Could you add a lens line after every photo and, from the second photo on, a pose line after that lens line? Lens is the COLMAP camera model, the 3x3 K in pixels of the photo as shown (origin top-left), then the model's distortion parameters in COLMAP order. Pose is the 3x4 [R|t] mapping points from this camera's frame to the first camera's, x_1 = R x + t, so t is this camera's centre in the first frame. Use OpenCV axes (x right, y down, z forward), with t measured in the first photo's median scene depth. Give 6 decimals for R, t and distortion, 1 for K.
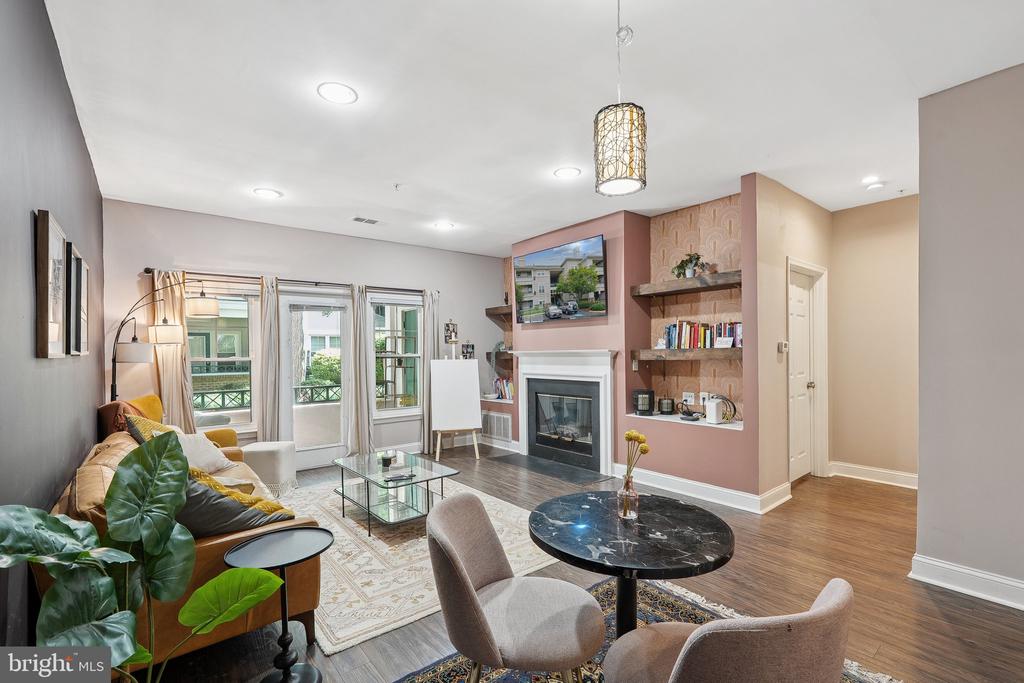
lens RADIAL K [[451.6, 0, 501.4], [0, 451.6, 355.0], [0, 0, 1]] dist [-0.002872, -0.002237]
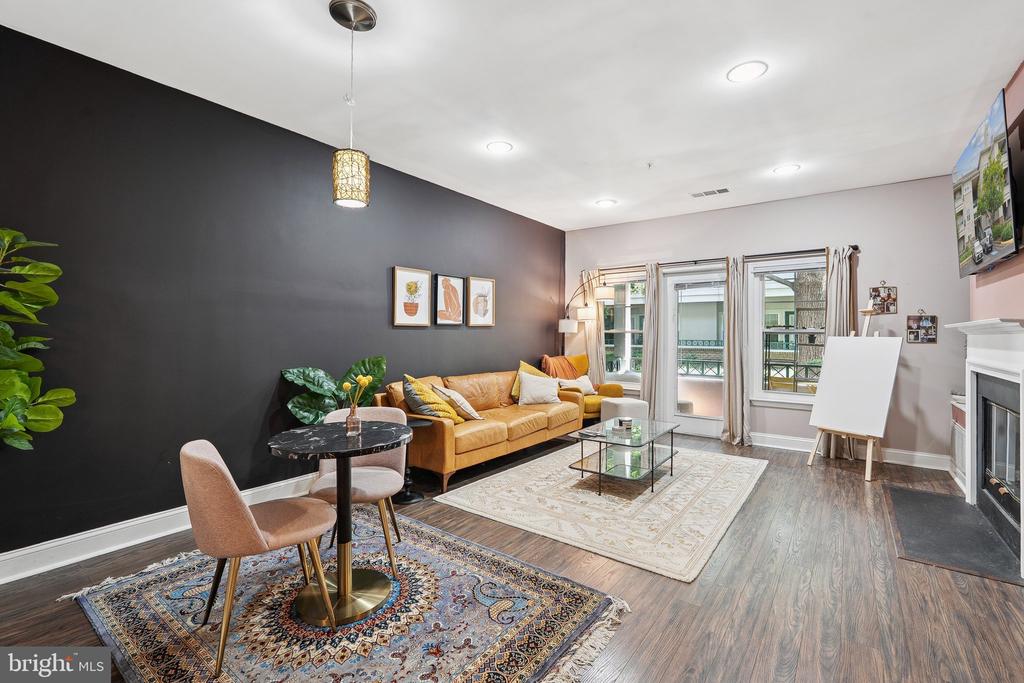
lens RADIAL K [[451.6, 0, 520.5], [0, 451.6, 329.0], [0, 0, 1]] dist [-0.002872, -0.002237]
pose [[0.273081, 0.000944, -0.961991, 0.514540], [-0.015469, 0.999875, -0.003410, 0.009605], [0.961867, 0.015813, 0.273061, 0.324259]]
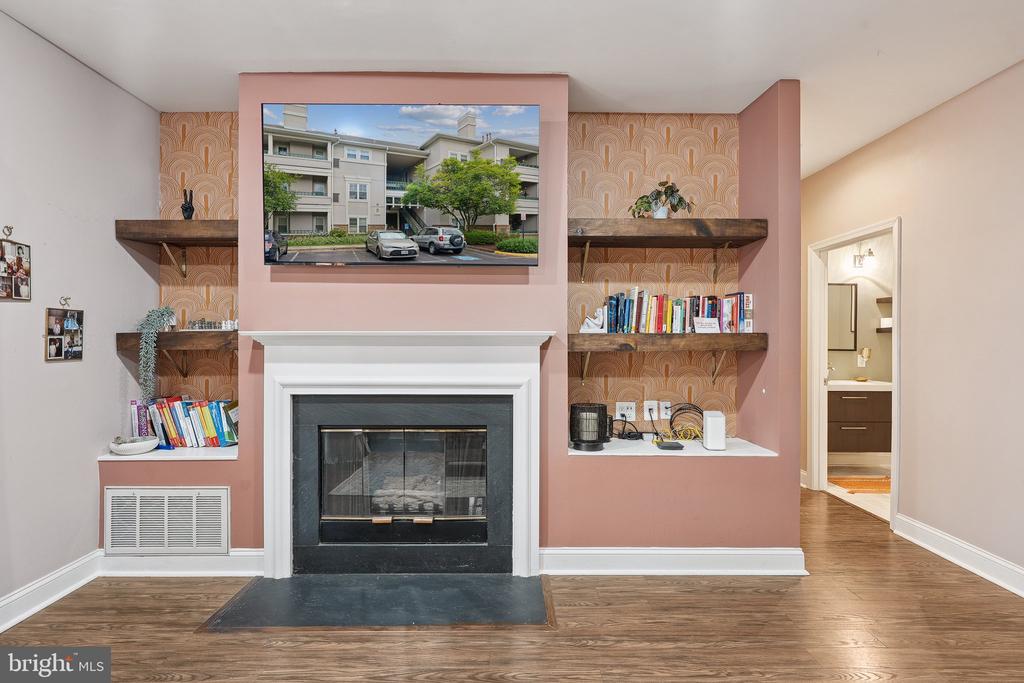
lens RADIAL K [[480.7, 0, 516.6], [0, 480.7, 346.9], [0, 0, 1]] dist [-0.005944, 0.000534]
pose [[0.613482, 0.004367, 0.789697, -0.195528], [-0.004936, 0.999986, -0.001696, 0.005951], [-0.789694, -0.002857, 0.613495, 0.634096]]
